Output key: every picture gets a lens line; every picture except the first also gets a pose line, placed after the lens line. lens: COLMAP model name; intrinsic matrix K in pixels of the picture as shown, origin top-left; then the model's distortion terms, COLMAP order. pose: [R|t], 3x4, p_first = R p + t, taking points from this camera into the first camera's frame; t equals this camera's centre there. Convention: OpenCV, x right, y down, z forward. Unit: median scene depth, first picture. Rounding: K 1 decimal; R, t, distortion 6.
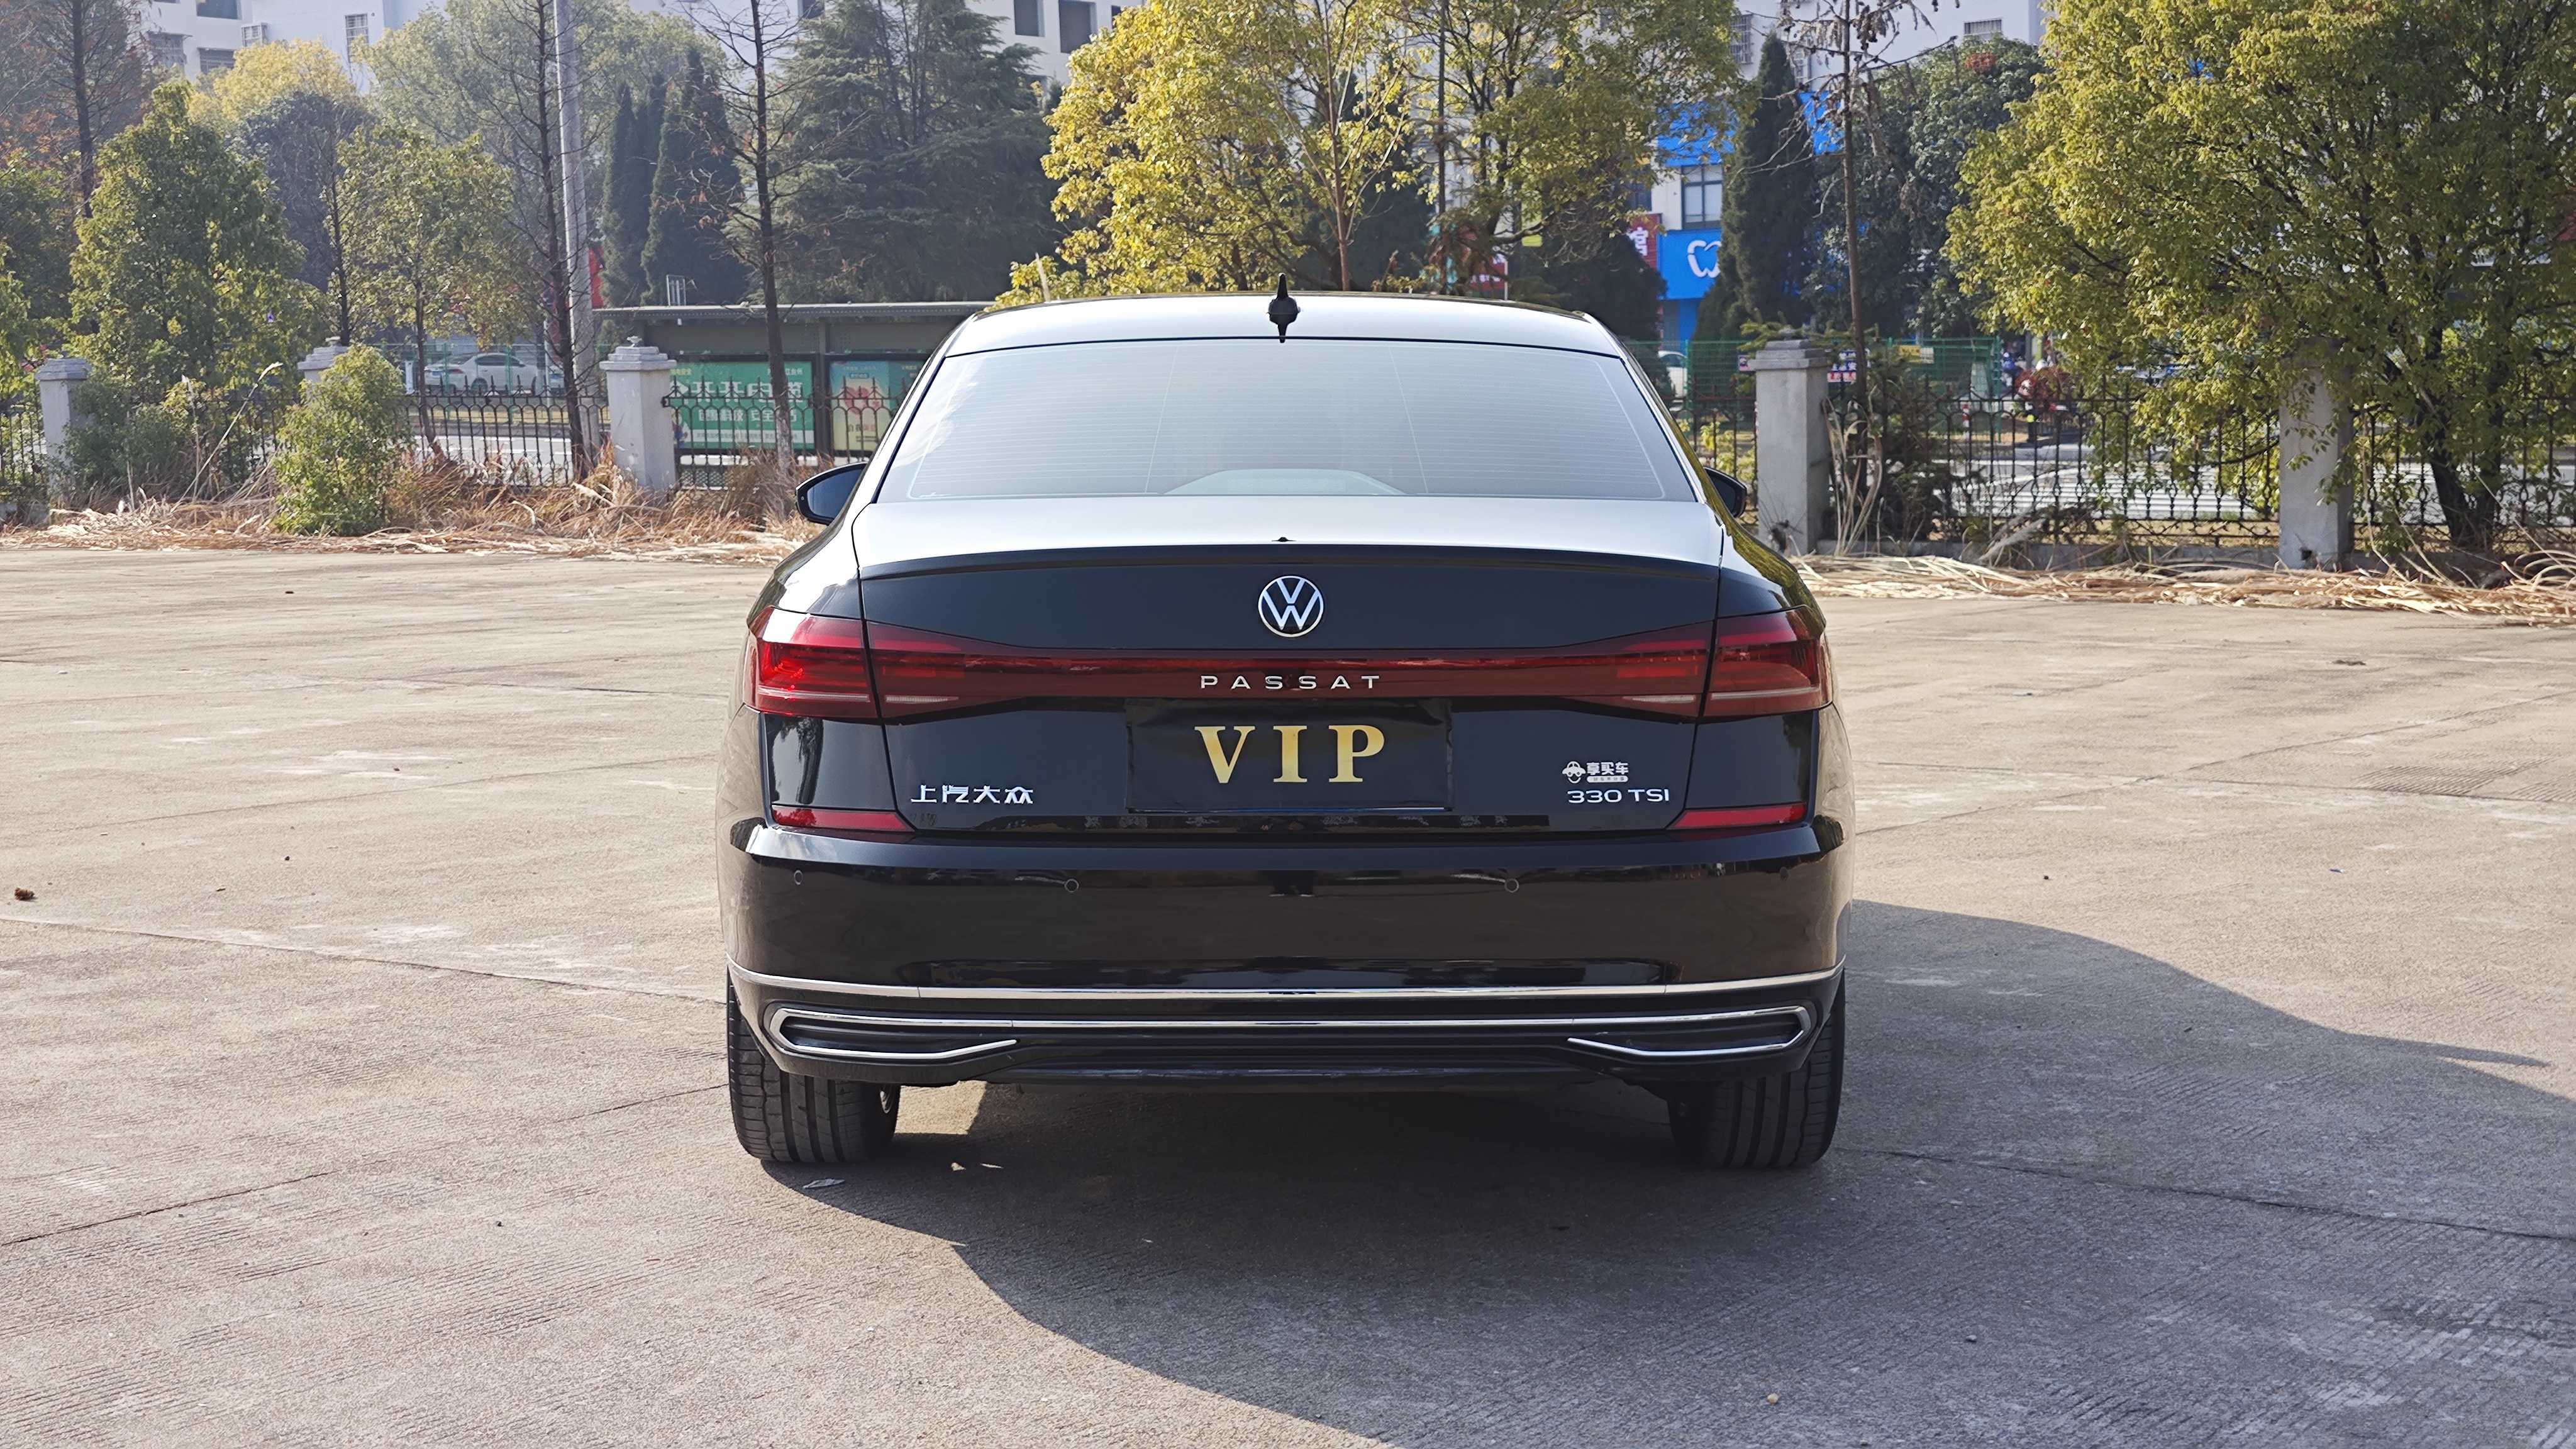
lens RADIAL K [[3674.0, 0, 1276.9], [0, 3674.0, 729.2], [0, 0, 1]] dist [0.151945, 0.000000]
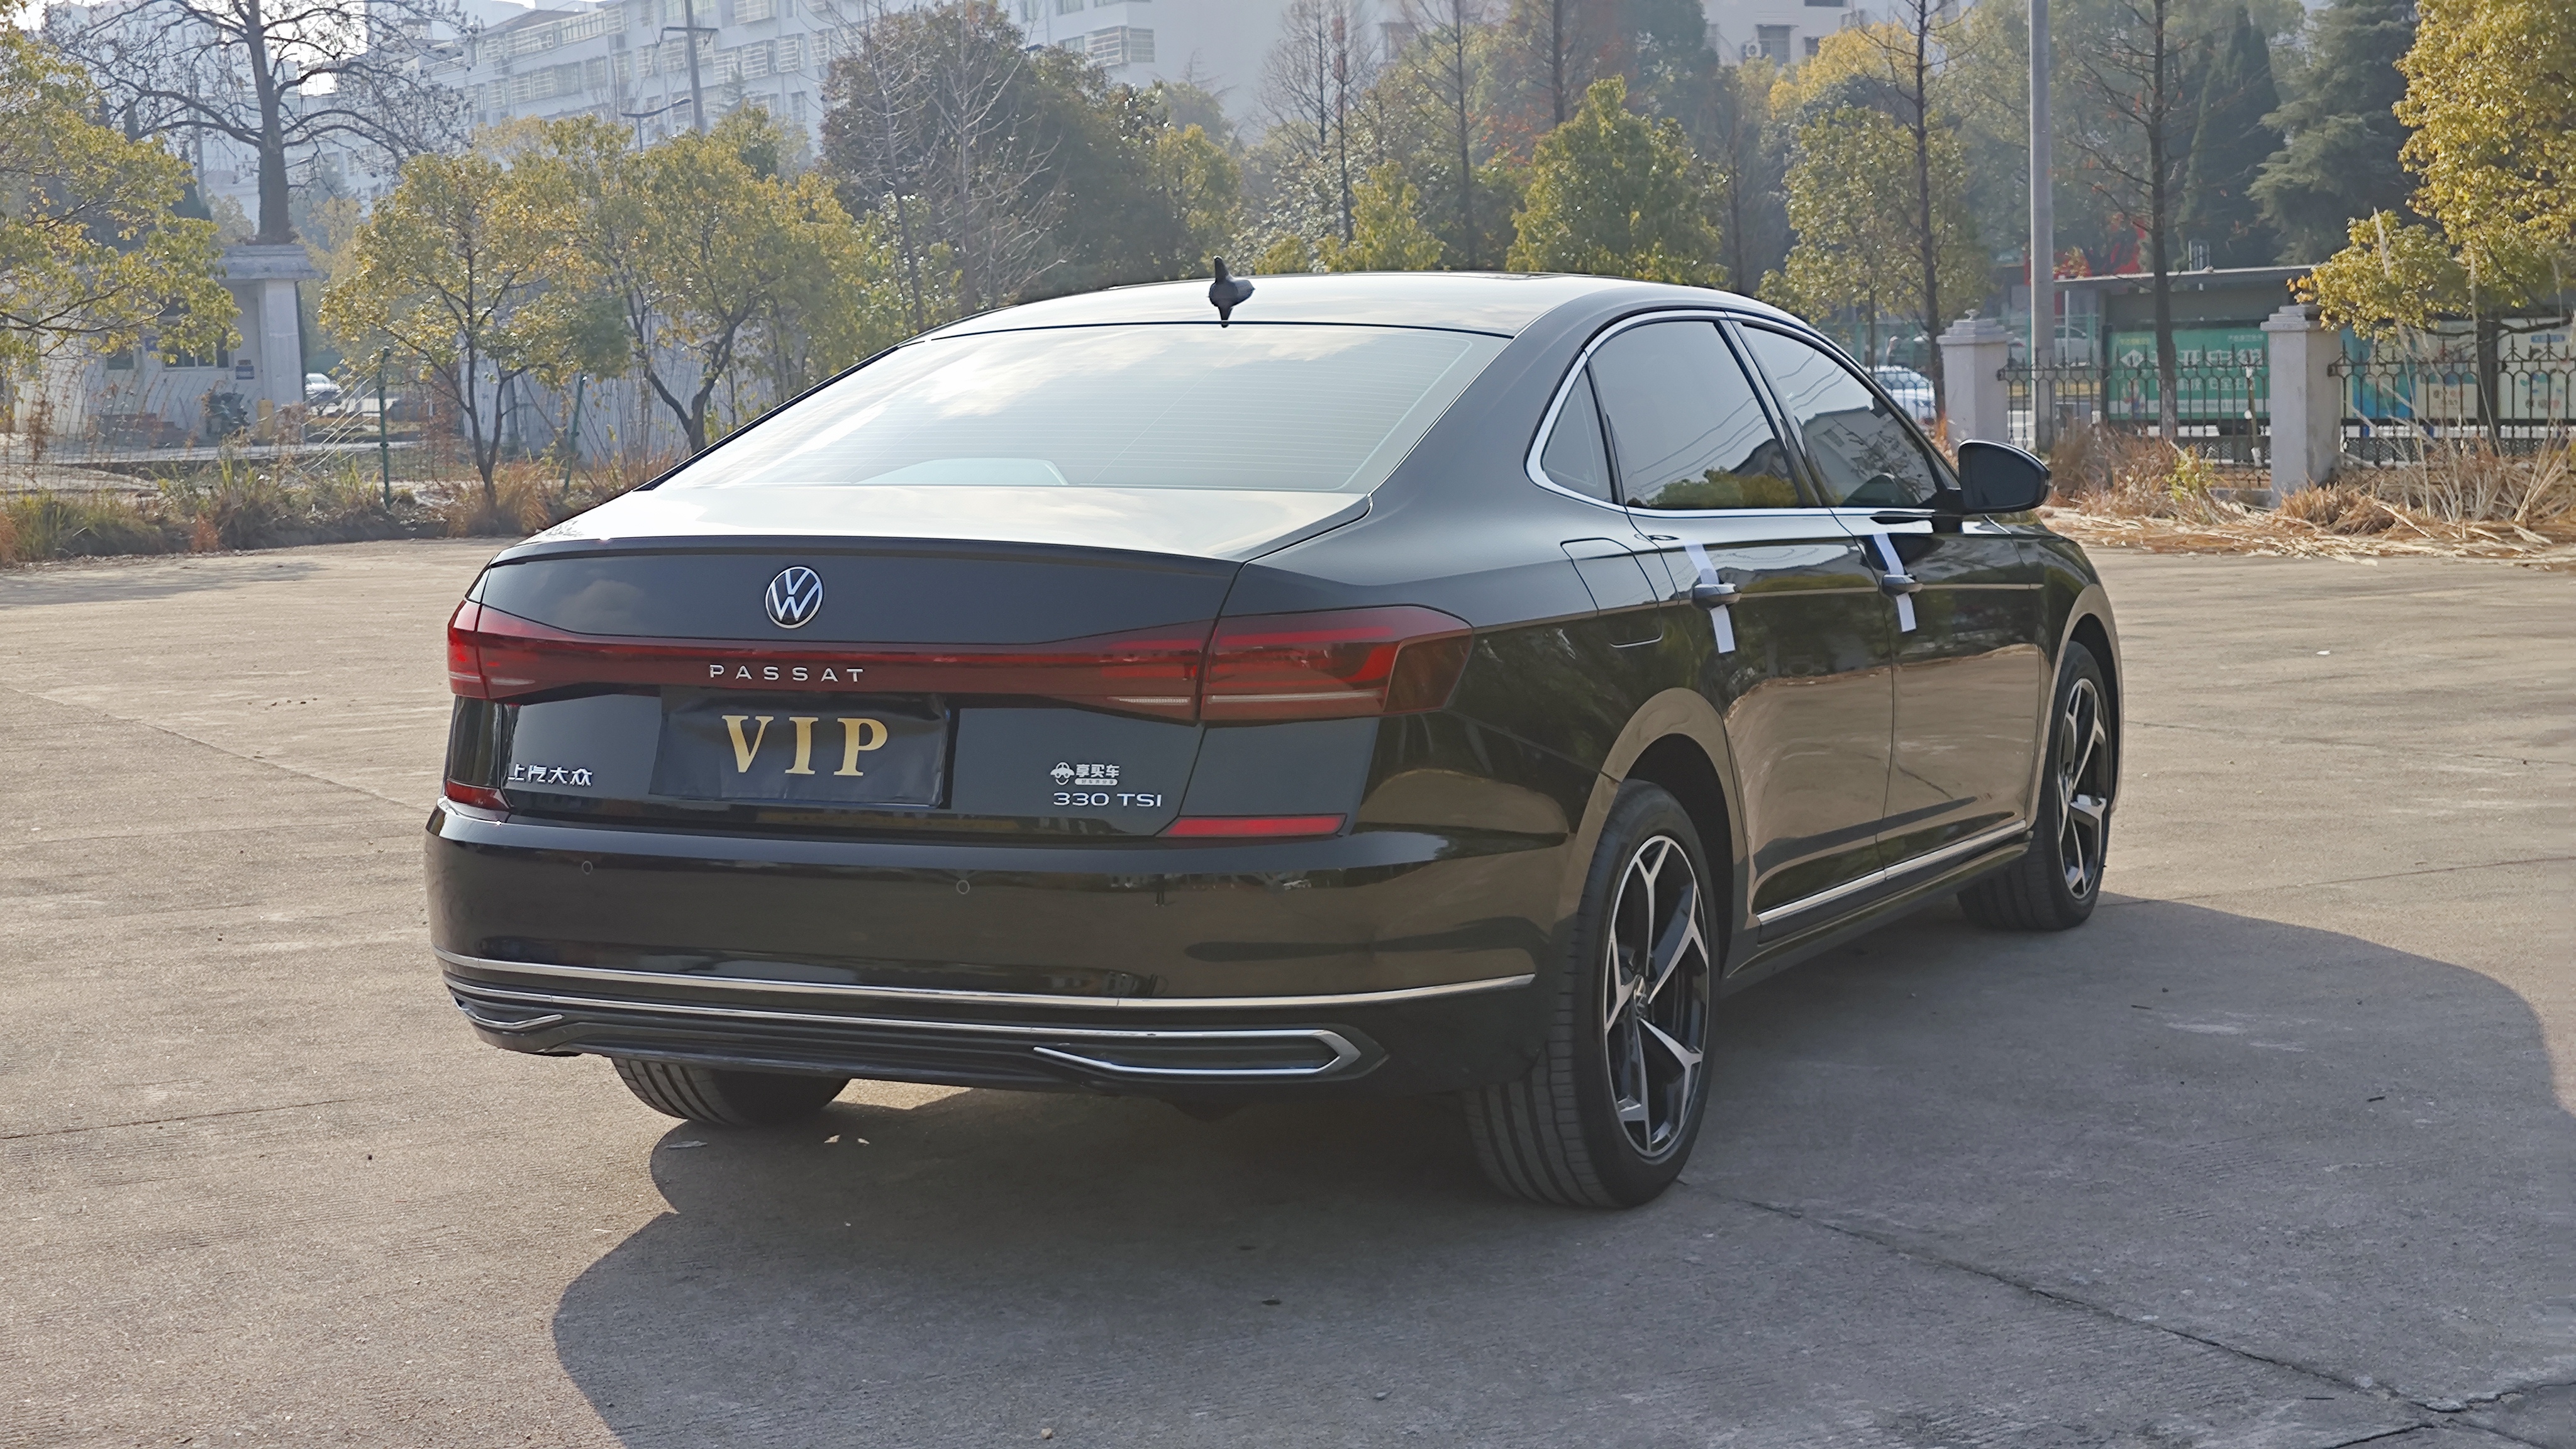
lens RADIAL K [[3674.0, 0, 1275.3], [0, 3674.0, 733.3], [0, 0, 1]] dist [0.151945, 0.000000]
pose [[0.903936, 0.030495, -0.426579, 0.106404], [-0.026803, 0.999533, 0.014659, -0.002856], [0.426827, -0.001818, 0.904332, 0.029099]]
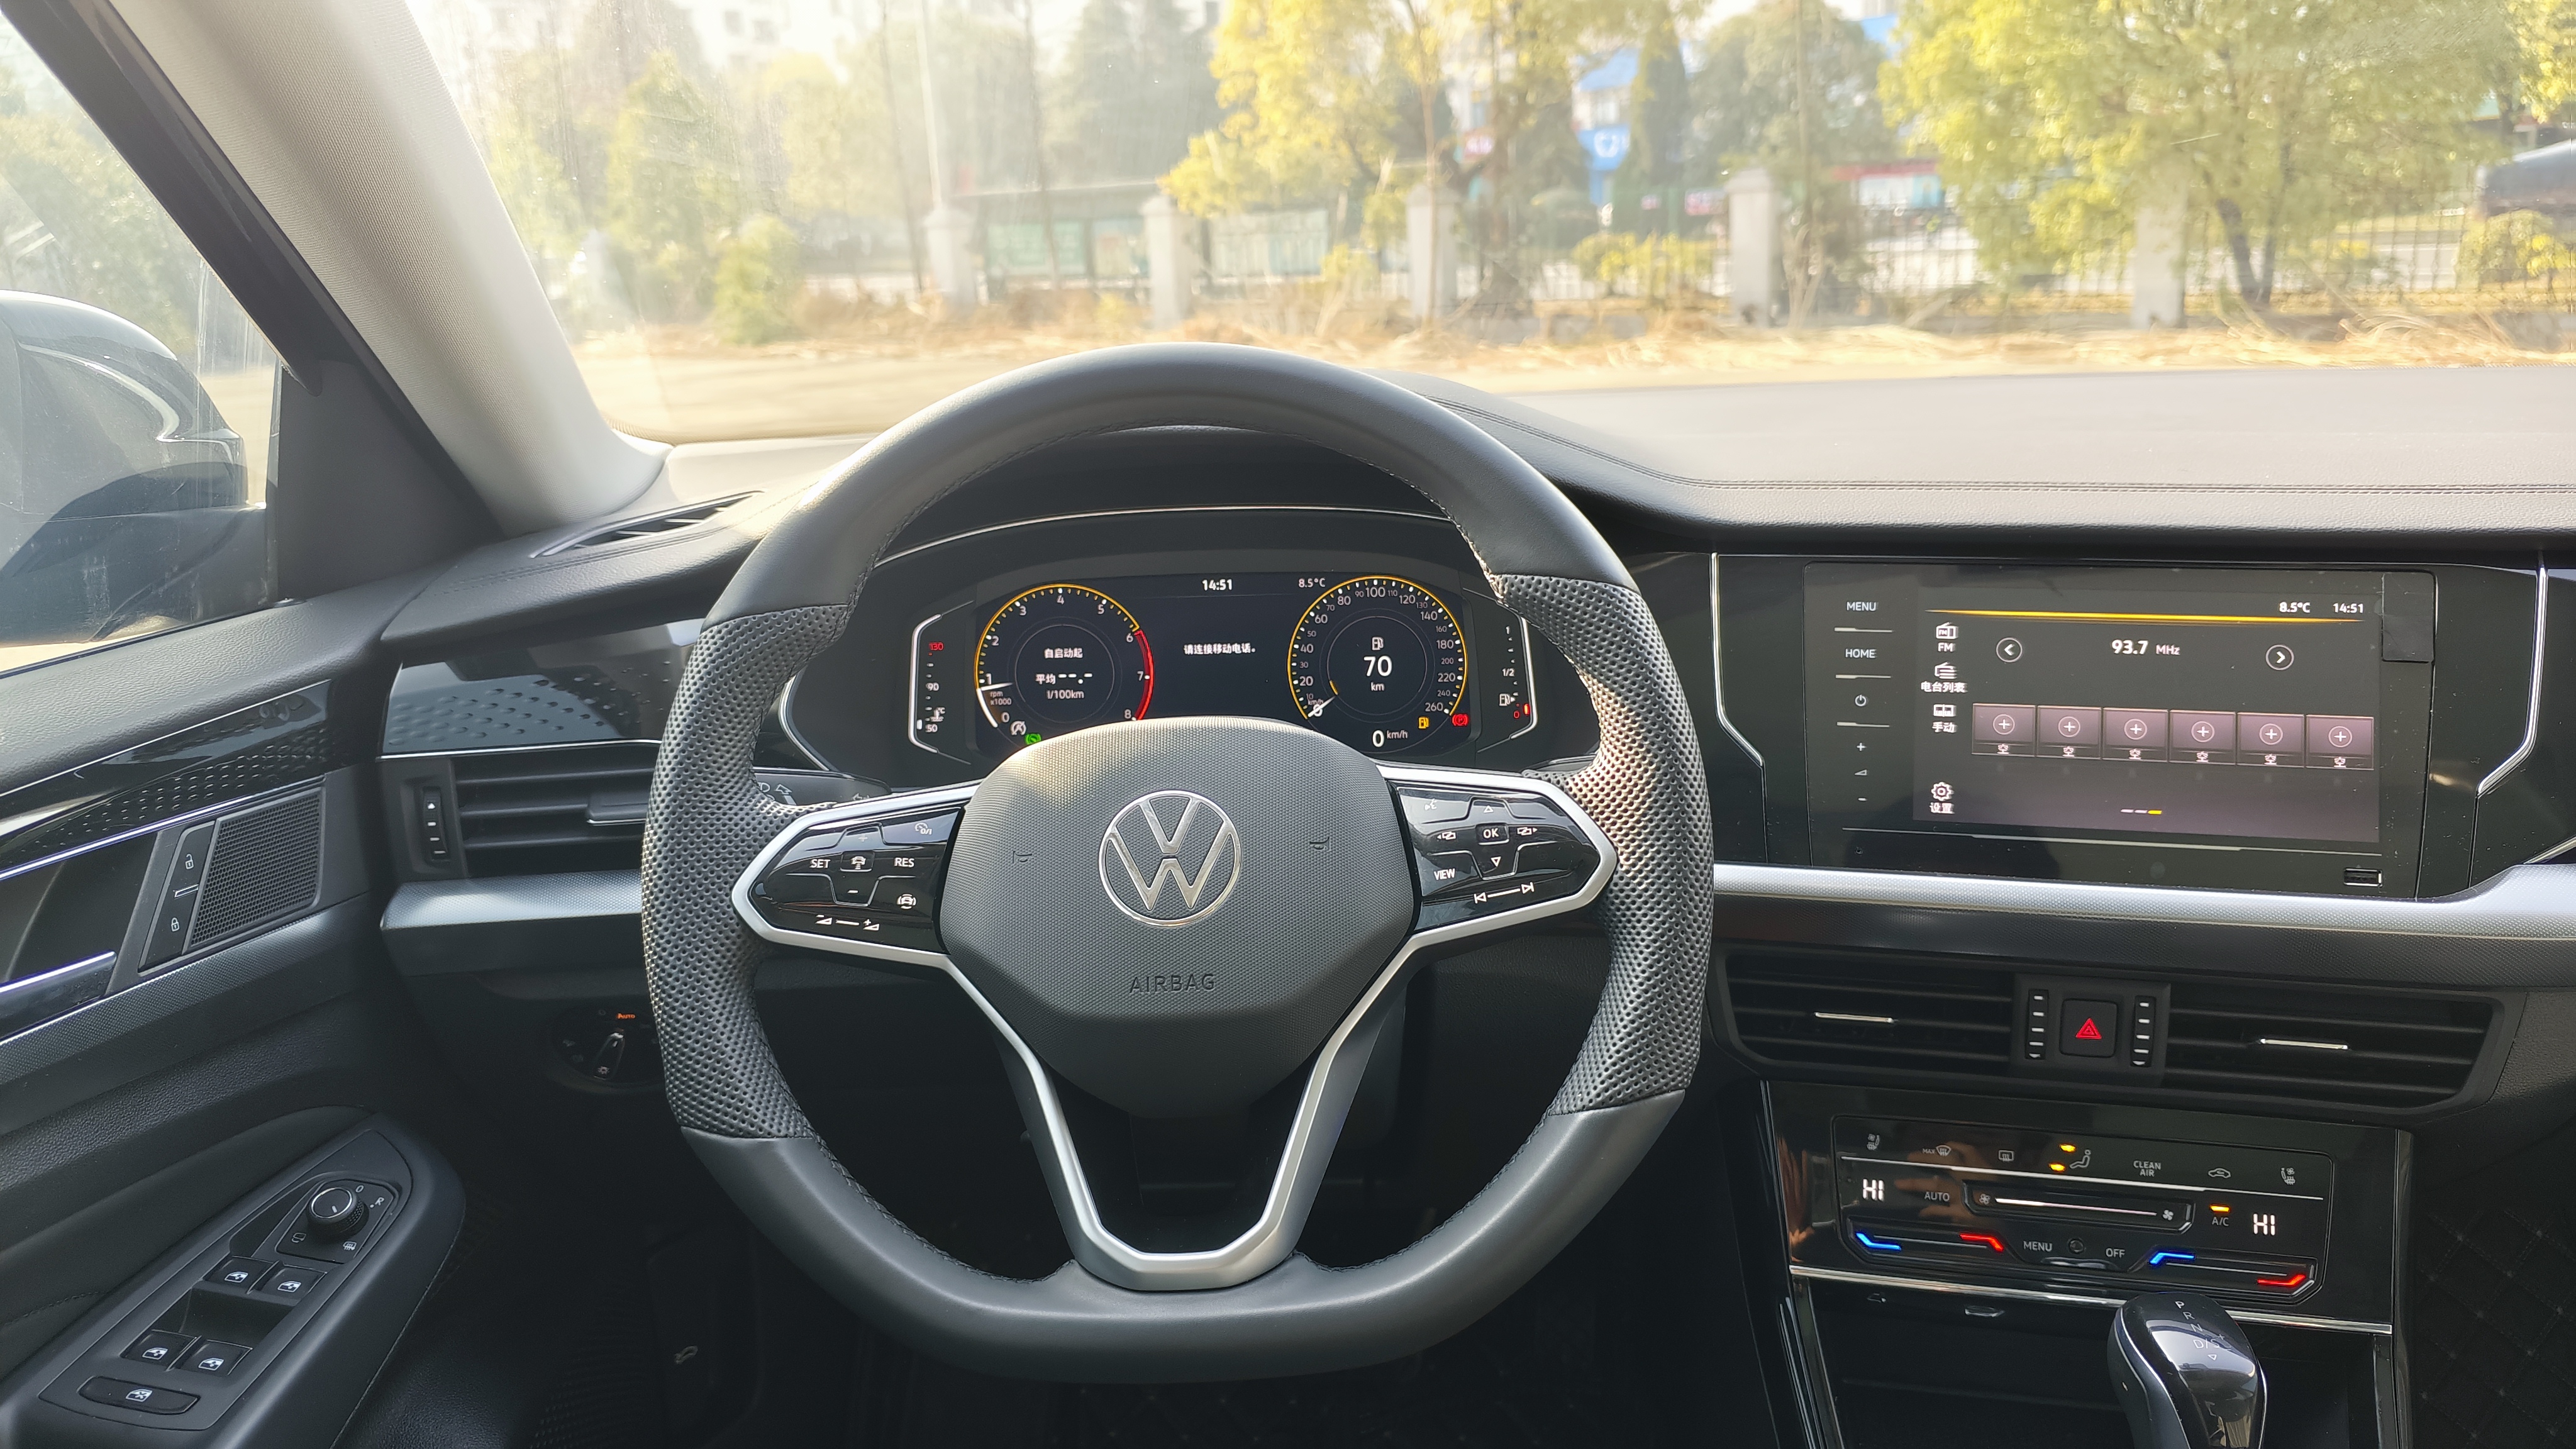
lens RADIAL K [[1870.8, 0, 1283.2], [0, 1870.8, 733.8], [0, 0, 1]] dist [0.035178, -0.038655]
pose [[0.998787, -0.023395, -0.043324, -0.011203], [0.030253, 0.985808, 0.165128, -0.019816], [0.038846, -0.166239, 0.985320, 0.279388]]
